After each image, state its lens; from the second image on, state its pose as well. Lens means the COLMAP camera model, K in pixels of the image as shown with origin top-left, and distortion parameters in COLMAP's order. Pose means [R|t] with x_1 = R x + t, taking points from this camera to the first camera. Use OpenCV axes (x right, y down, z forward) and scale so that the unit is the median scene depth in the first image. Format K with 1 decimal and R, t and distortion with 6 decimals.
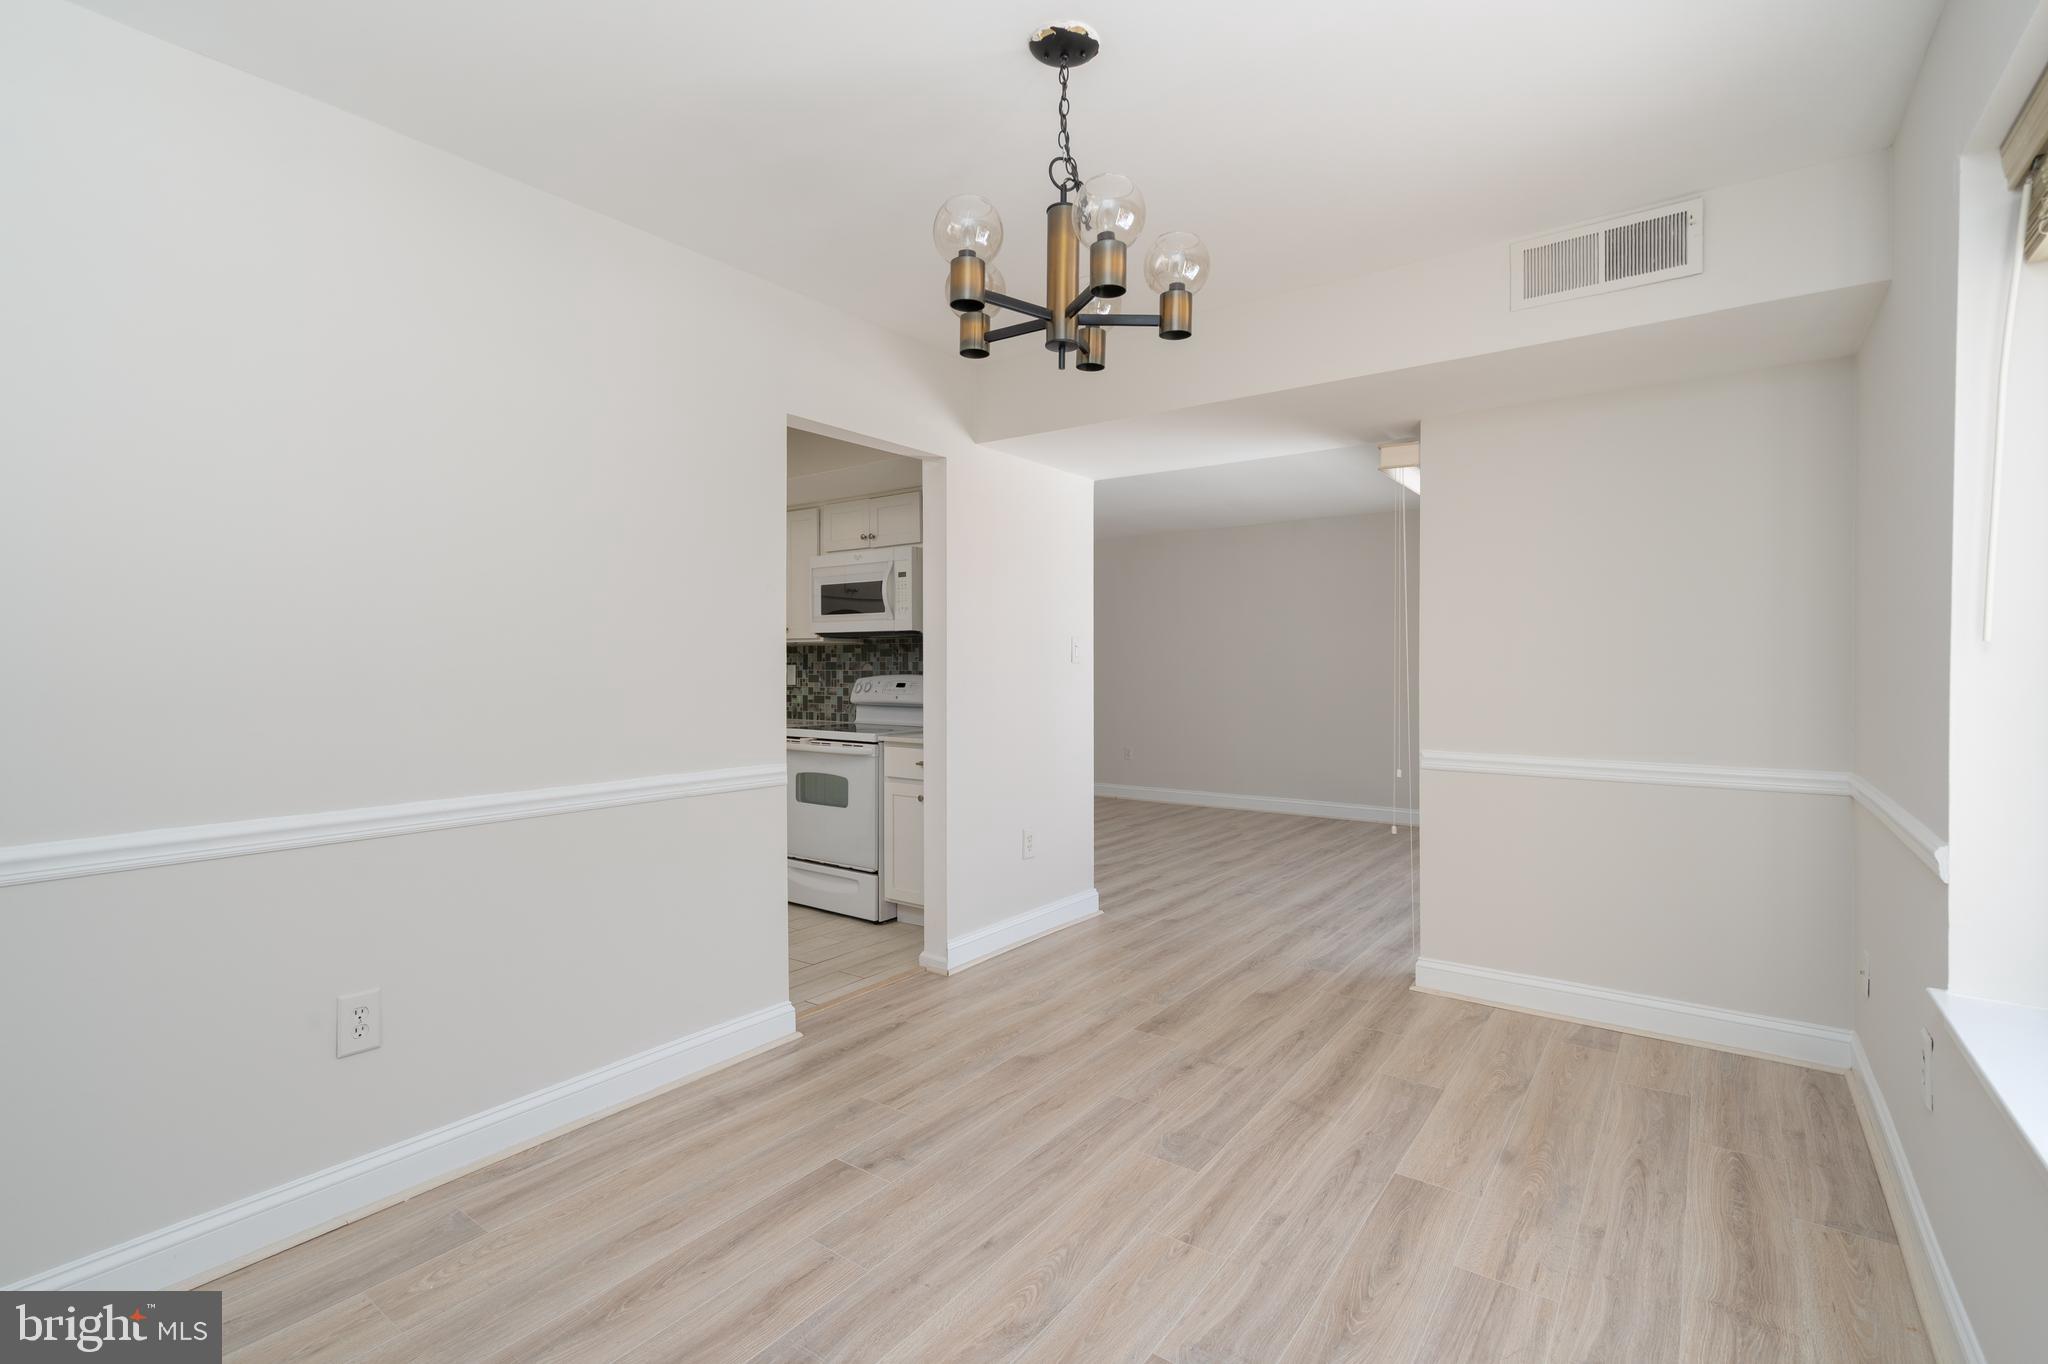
lens RADIAL K [[926.4, 0, 1024.0], [0, 926.4, 682.0], [0, 0, 1]] dist [0.001547, 0.000418]
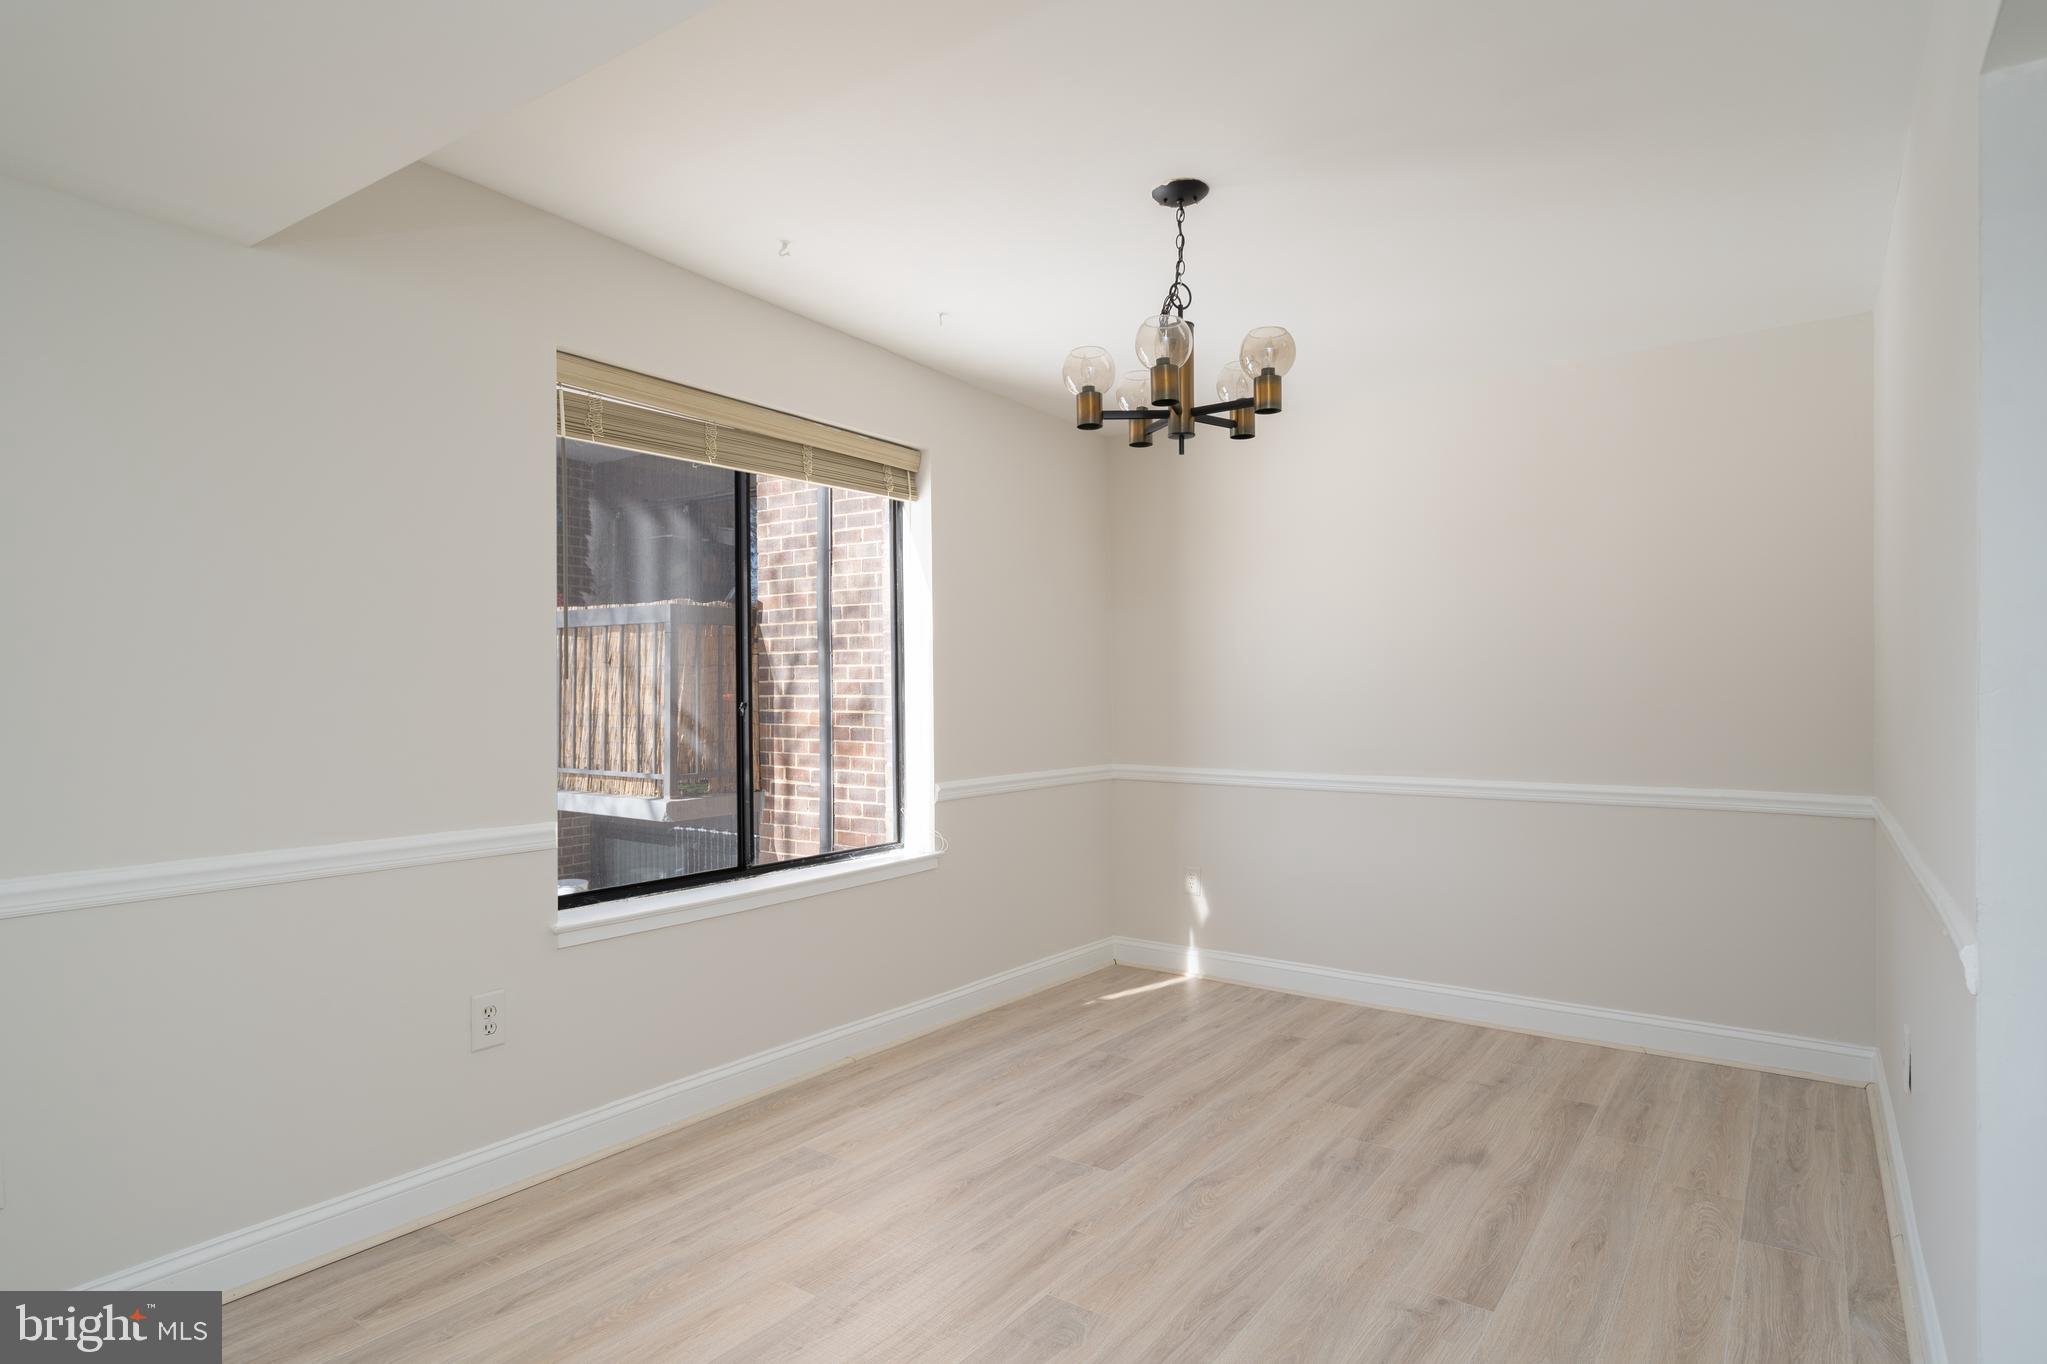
lens RADIAL K [[1112.7, 0, 1023.5], [0, 1112.7, 682.0], [0, 0, 1]] dist [0.003146, 0.000564]
pose [[-0.999696, 0.000256, -0.024643, 0.254825], [-0.000085, 0.999905, 0.013812, -0.051032], [0.024644, 0.013809, -0.999601, 2.183261]]
